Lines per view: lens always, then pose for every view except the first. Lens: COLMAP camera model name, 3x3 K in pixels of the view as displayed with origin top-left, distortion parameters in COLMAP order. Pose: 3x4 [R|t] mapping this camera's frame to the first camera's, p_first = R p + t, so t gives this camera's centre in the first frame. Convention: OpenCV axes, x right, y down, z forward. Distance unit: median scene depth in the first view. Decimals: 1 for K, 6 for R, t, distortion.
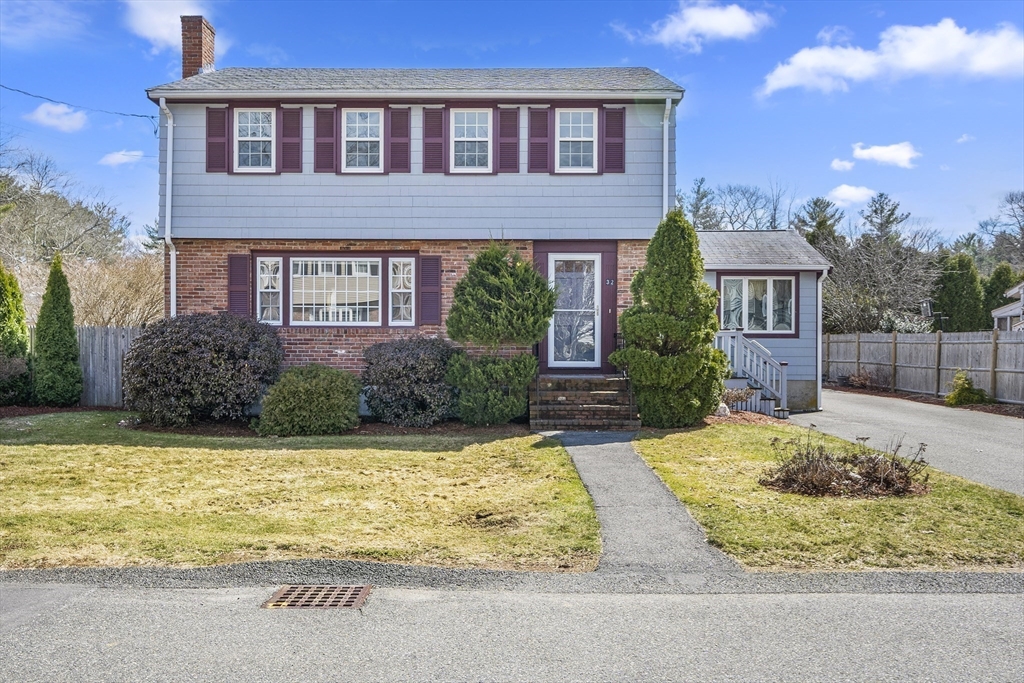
lens RADIAL K [[825.5, 0, 513.1], [0, 825.5, 345.5], [0, 0, 1]] dist [0.057237, 0.002662]
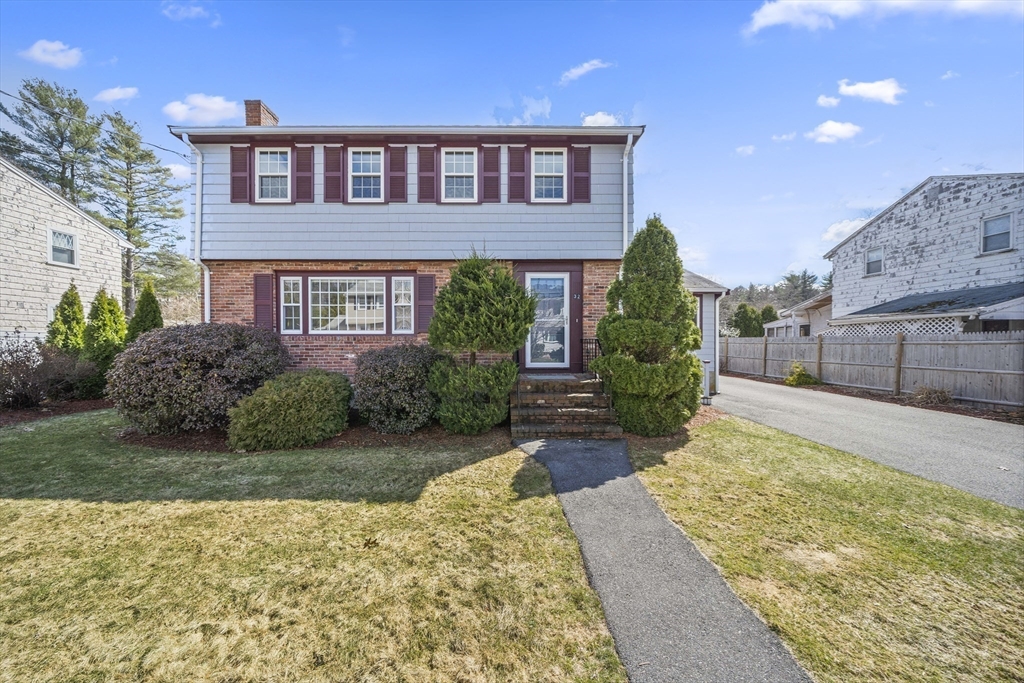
lens RADIAL K [[359.0, 0, 509.7], [0, 359.0, 343.6], [0, 0, 1]] dist [-0.004754, -0.000067]
pose [[0.999794, -0.005590, 0.019530, 0.009386], [0.005547, 0.999982, 0.002239, -0.010148], [-0.019542, -0.002131, 0.999807, 0.491812]]
